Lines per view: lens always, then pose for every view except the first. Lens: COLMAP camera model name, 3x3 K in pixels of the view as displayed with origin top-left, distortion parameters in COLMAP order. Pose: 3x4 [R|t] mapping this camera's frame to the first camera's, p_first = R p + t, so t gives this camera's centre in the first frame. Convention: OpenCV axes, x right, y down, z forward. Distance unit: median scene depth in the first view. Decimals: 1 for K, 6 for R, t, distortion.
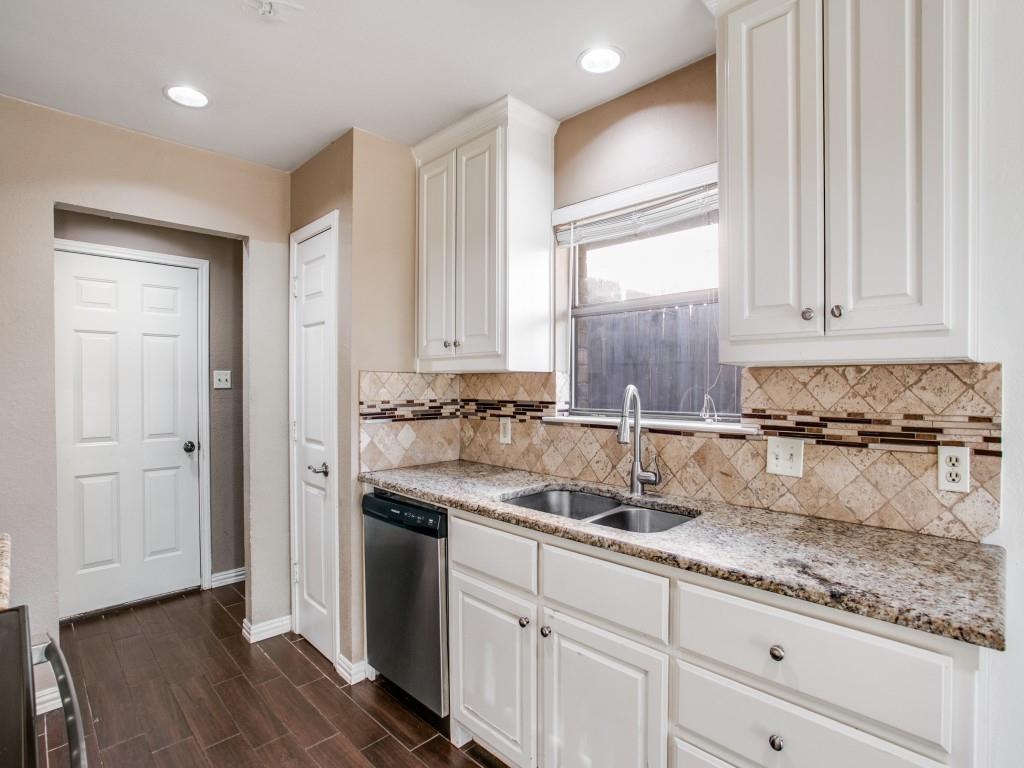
lens RADIAL K [[505.6, 0, 512.0], [0, 505.6, 384.0], [0, 0, 1]] dist [-0.035582, 0.000263]
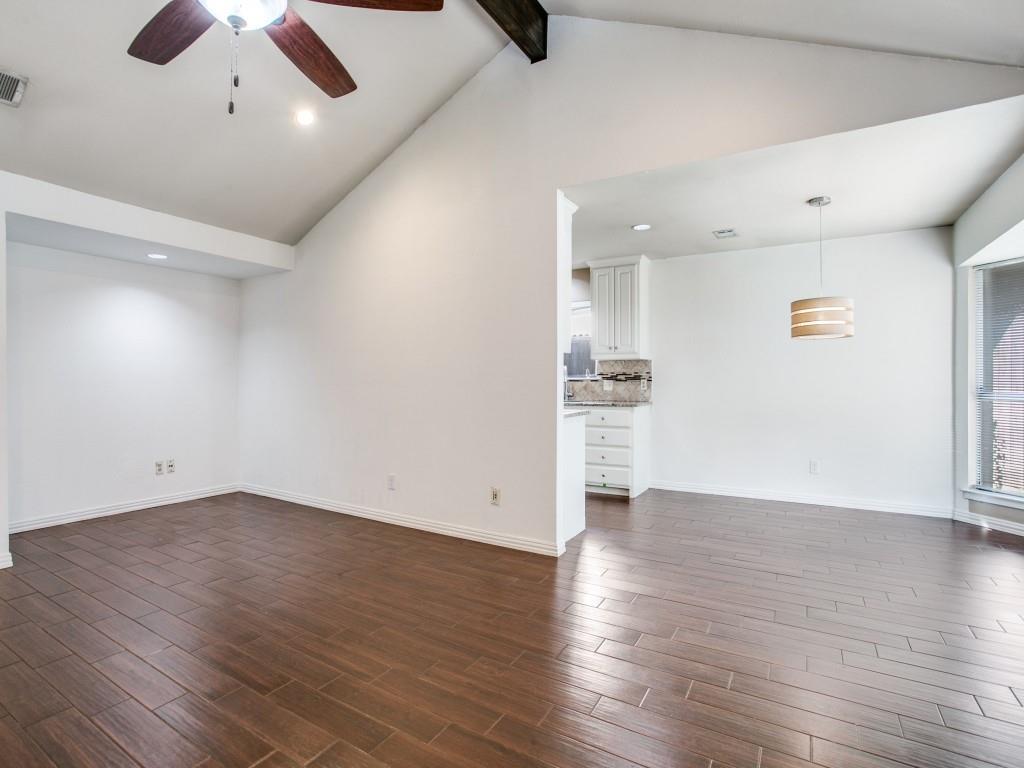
lens RADIAL K [[505.6, 0, 512.0], [0, 505.6, 384.0], [0, 0, 1]] dist [-0.035582, 0.000263]
pose [[0.970107, -0.005997, 0.242603, -1.072022], [0.003366, 0.999931, 0.011257, 0.097179], [-0.242653, -0.010104, 0.970060, -2.512568]]
